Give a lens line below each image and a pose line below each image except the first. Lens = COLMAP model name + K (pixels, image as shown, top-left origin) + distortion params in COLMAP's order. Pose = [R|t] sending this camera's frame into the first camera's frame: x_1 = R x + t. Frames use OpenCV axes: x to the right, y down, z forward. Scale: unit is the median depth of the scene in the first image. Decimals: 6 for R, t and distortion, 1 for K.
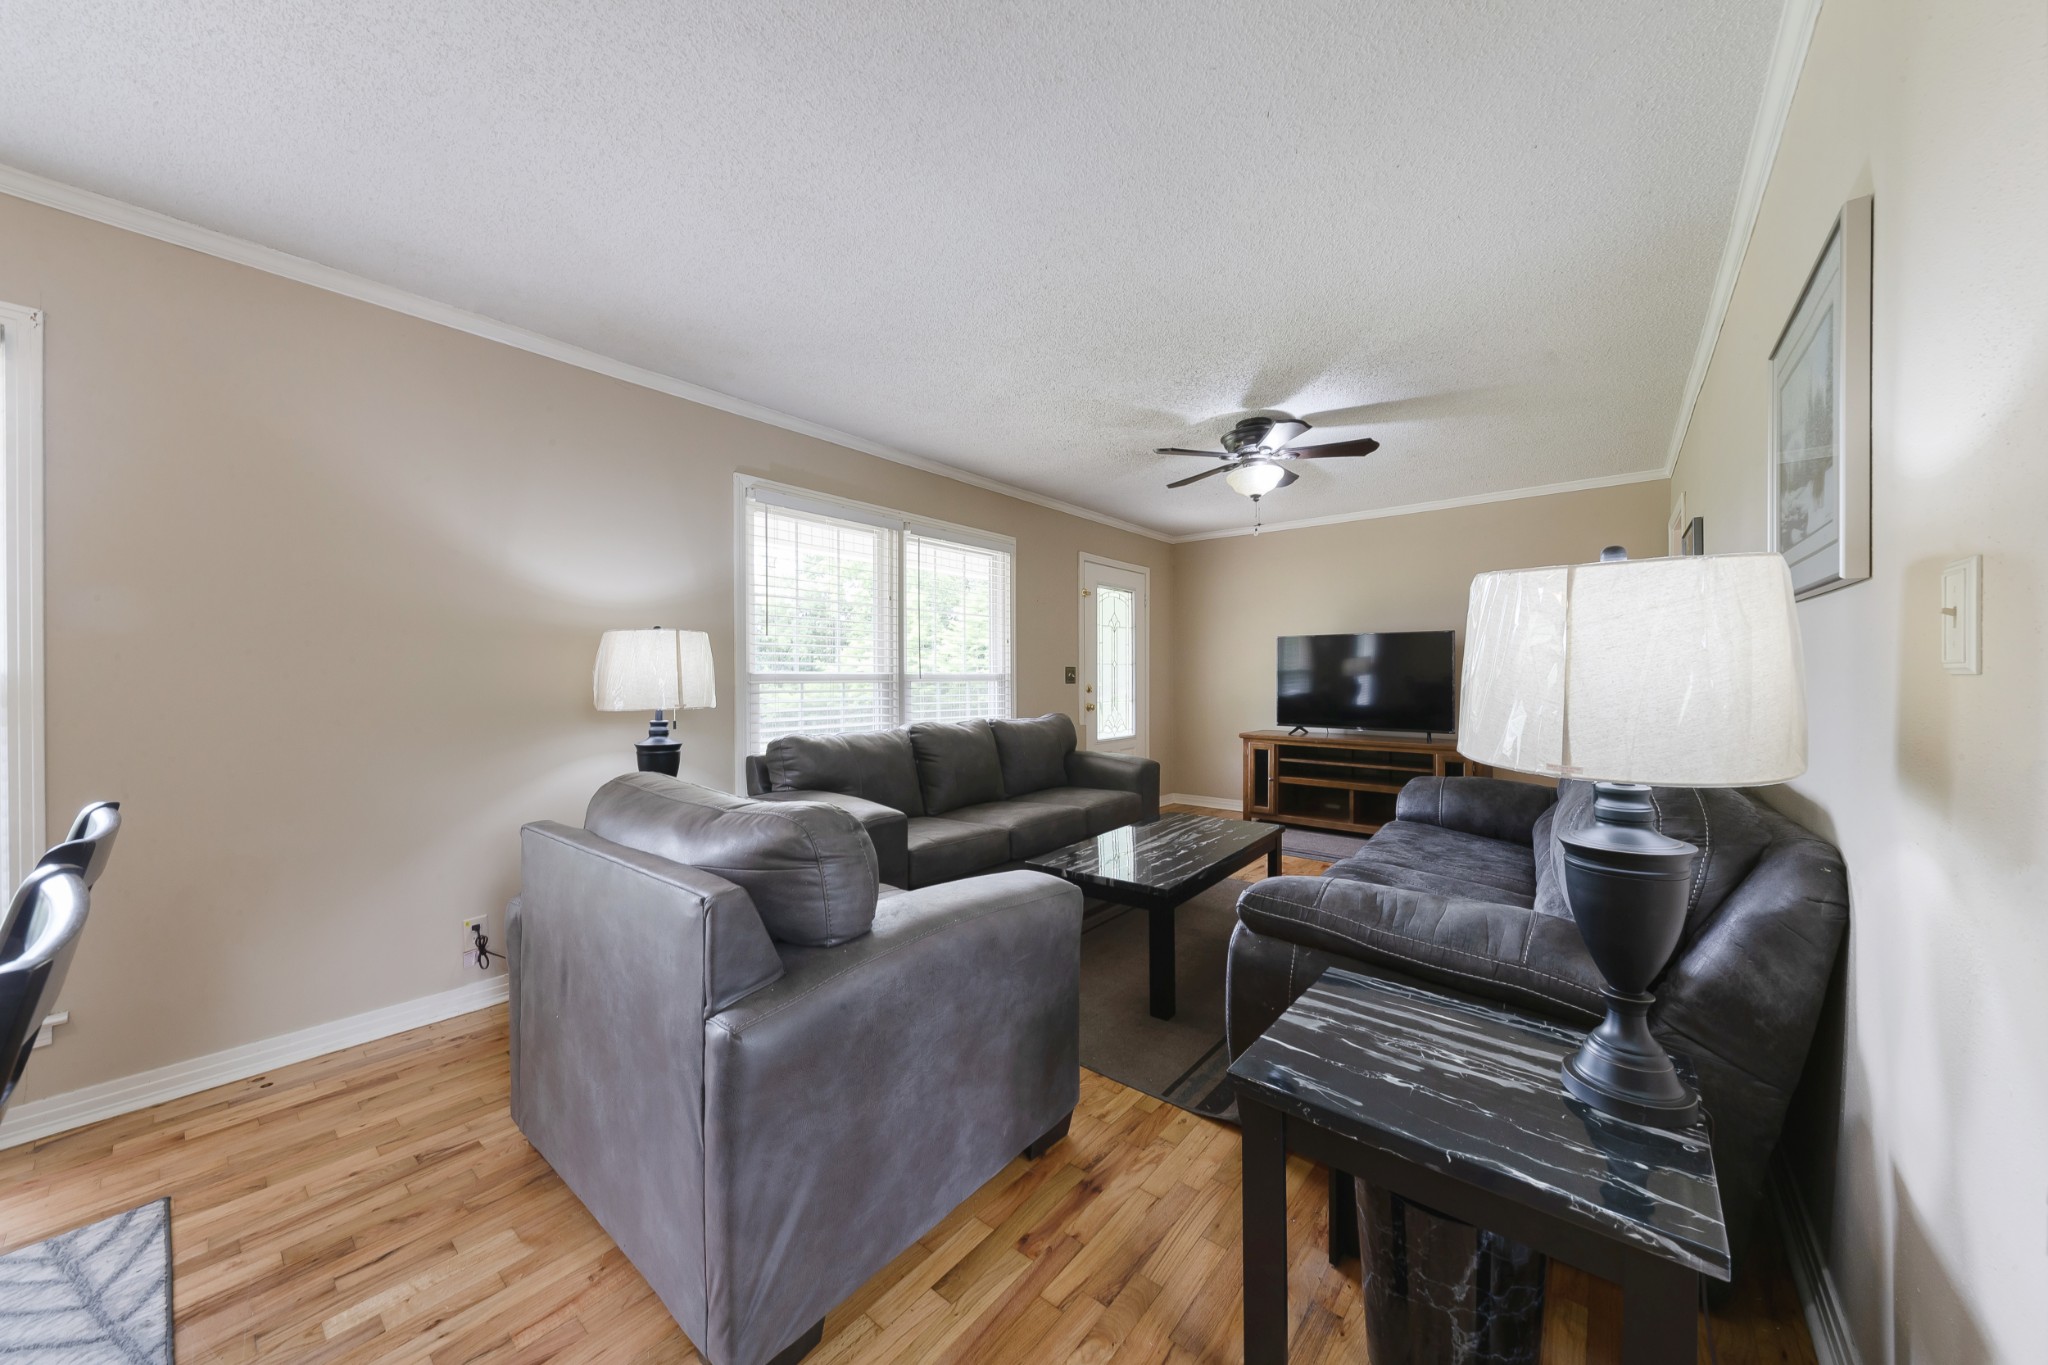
lens RADIAL K [[708.3, 0, 1019.9], [0, 708.3, 676.9], [0, 0, 1]] dist [0.001161, -0.001660]
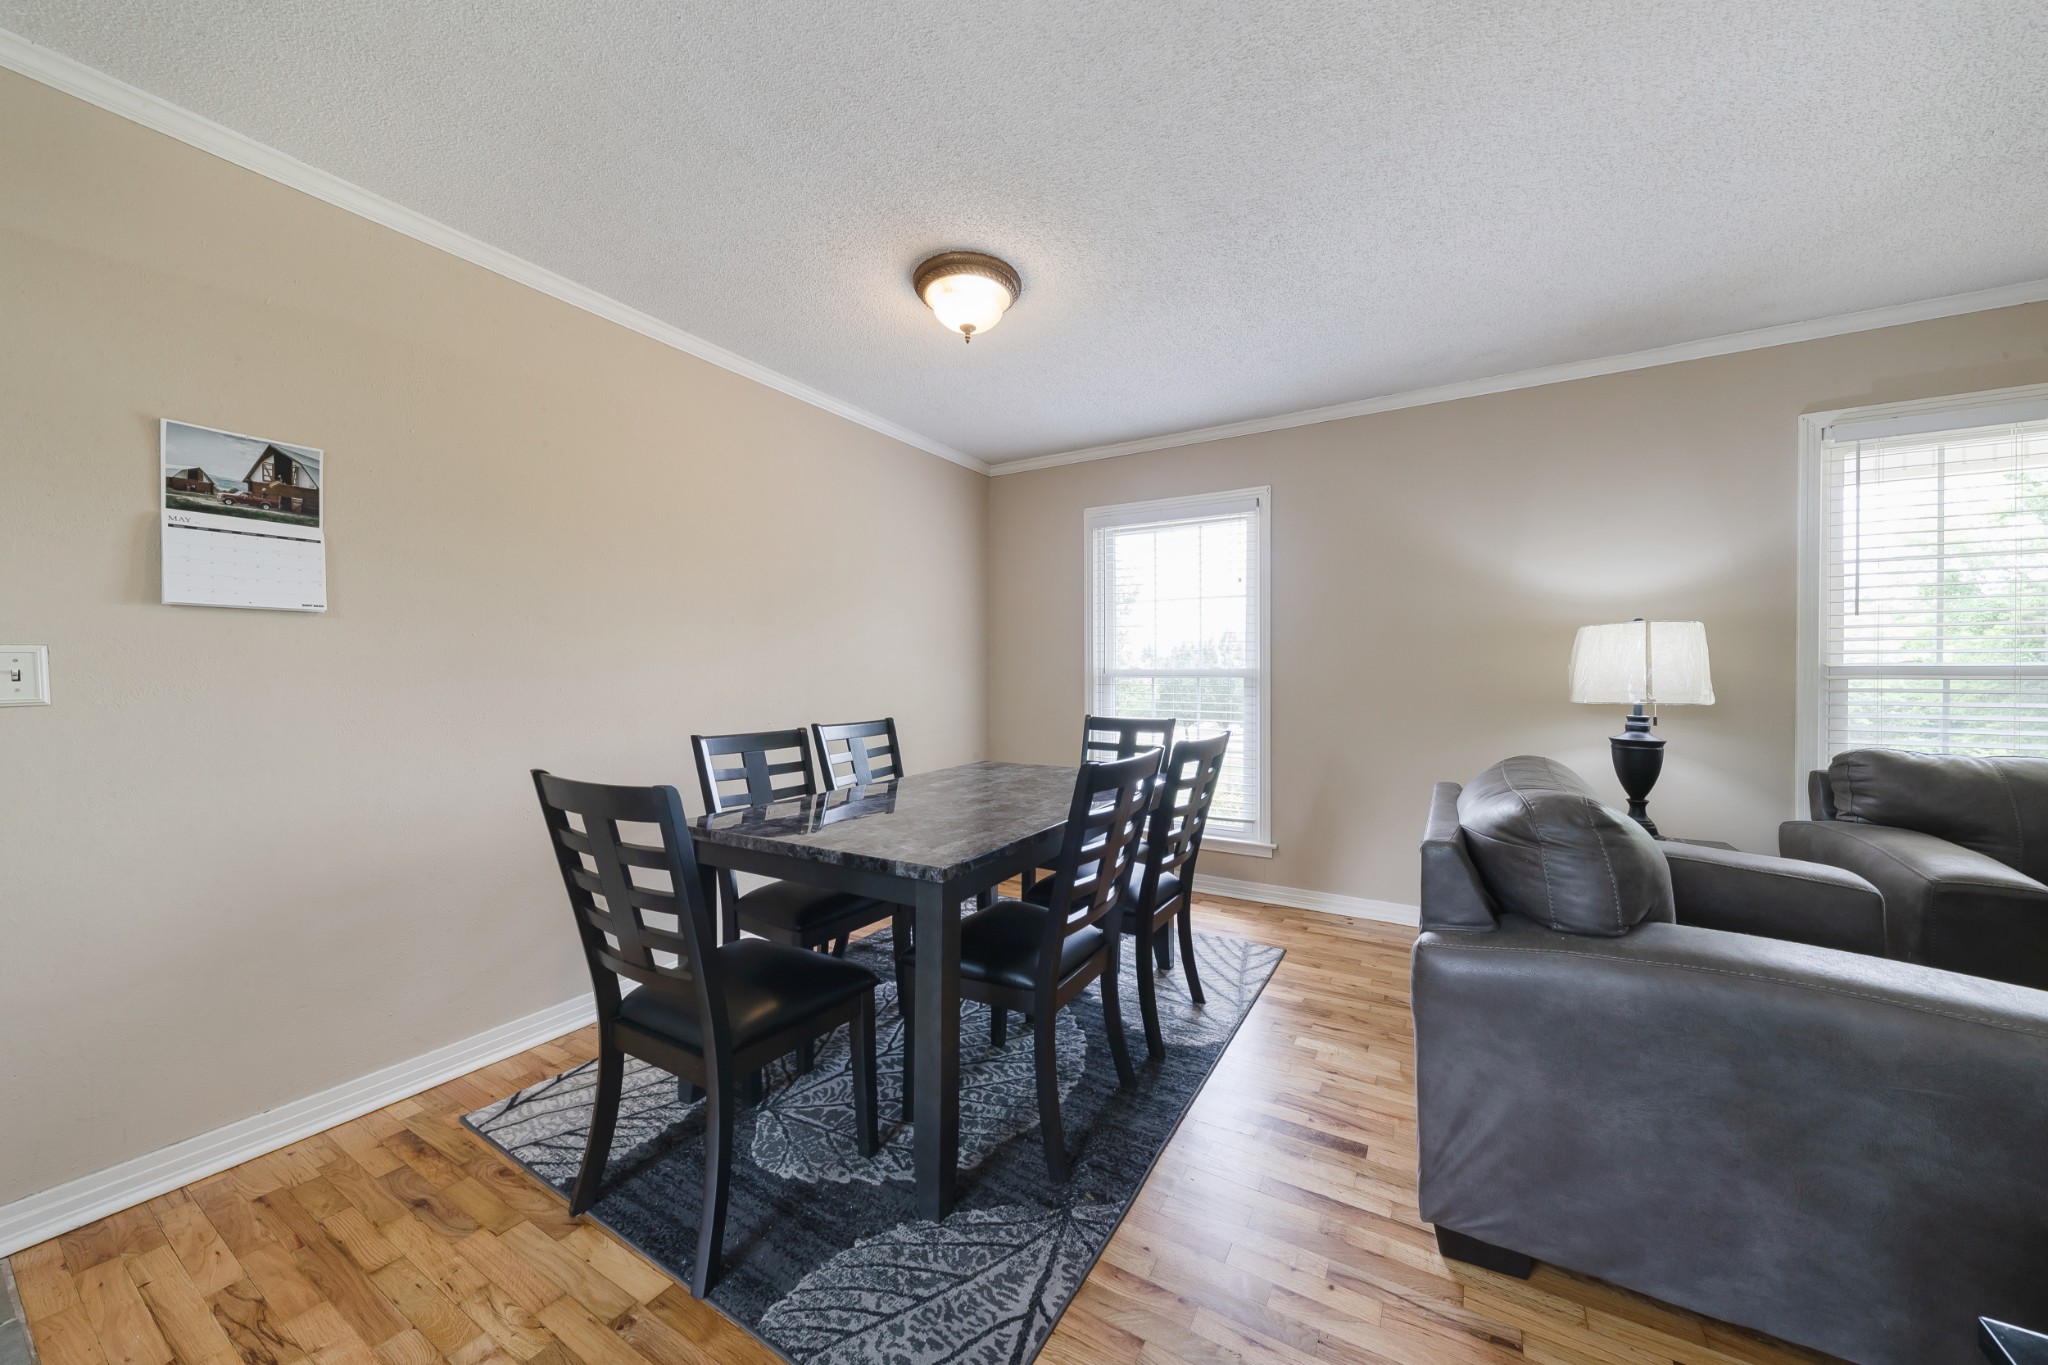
lens RADIAL K [[708.3, 0, 1070.2], [0, 708.3, 678.2], [0, 0, 1]] dist [0.001161, -0.001660]
pose [[0.191530, 0.010219, -0.981434, 0.307755], [0.002258, 0.999939, 0.010852, -0.001831], [0.981484, -0.004294, 0.191495, 0.049350]]
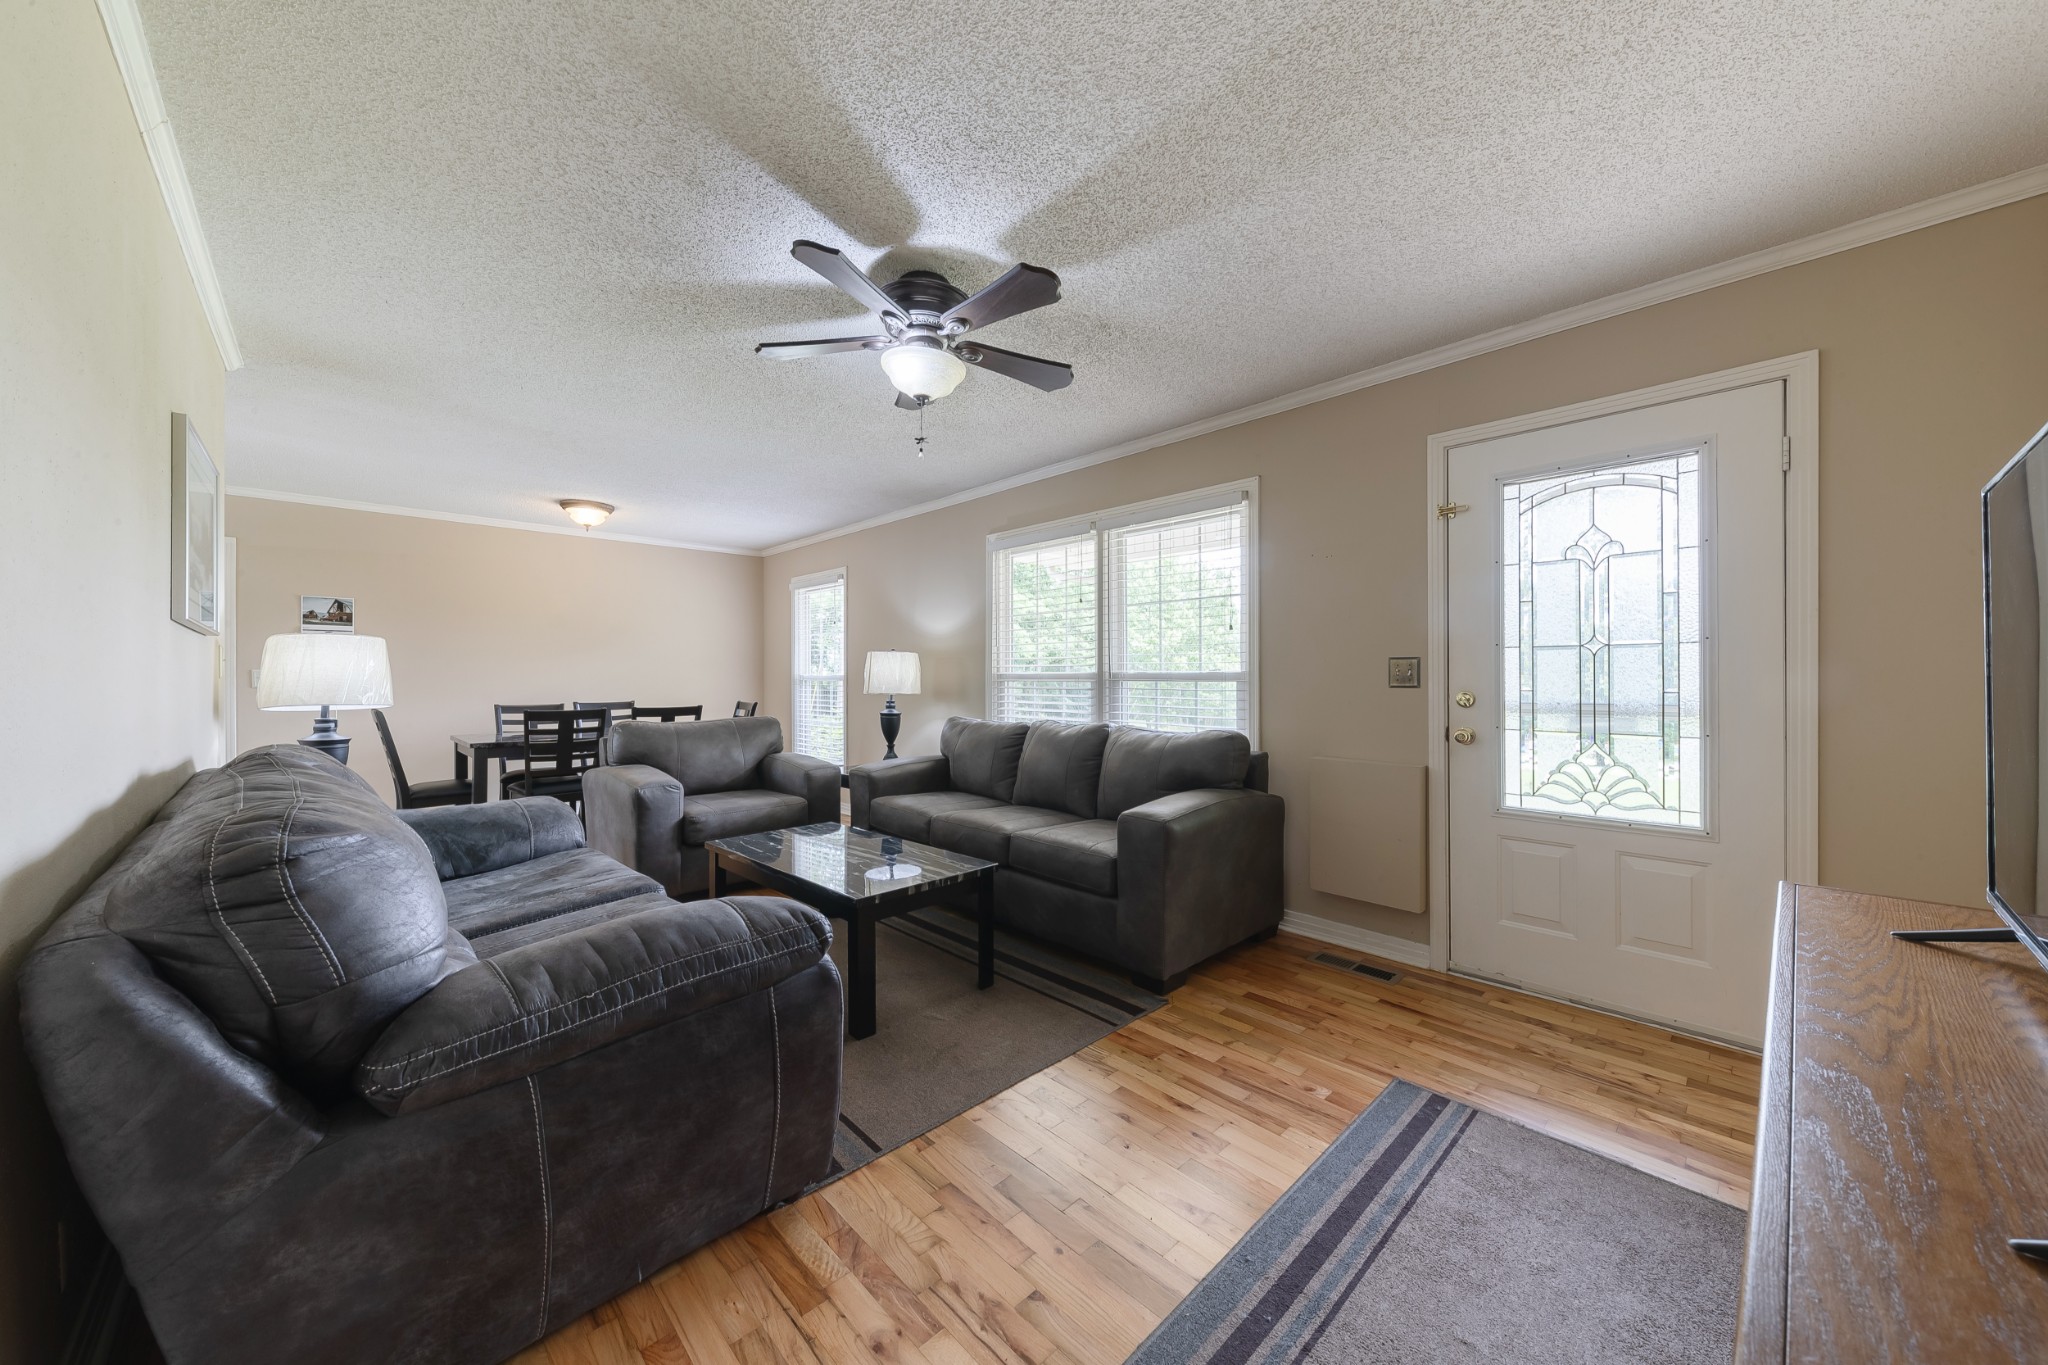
lens RADIAL K [[708.3, 0, 1062.2], [0, 708.3, 672.4], [0, 0, 1]] dist [0.001161, -0.001660]
pose [[-0.073950, -0.002224, -0.997259, 1.342830], [0.003515, 0.999991, -0.002491, -0.004695], [0.997256, -0.003689, -0.073941, 1.643155]]
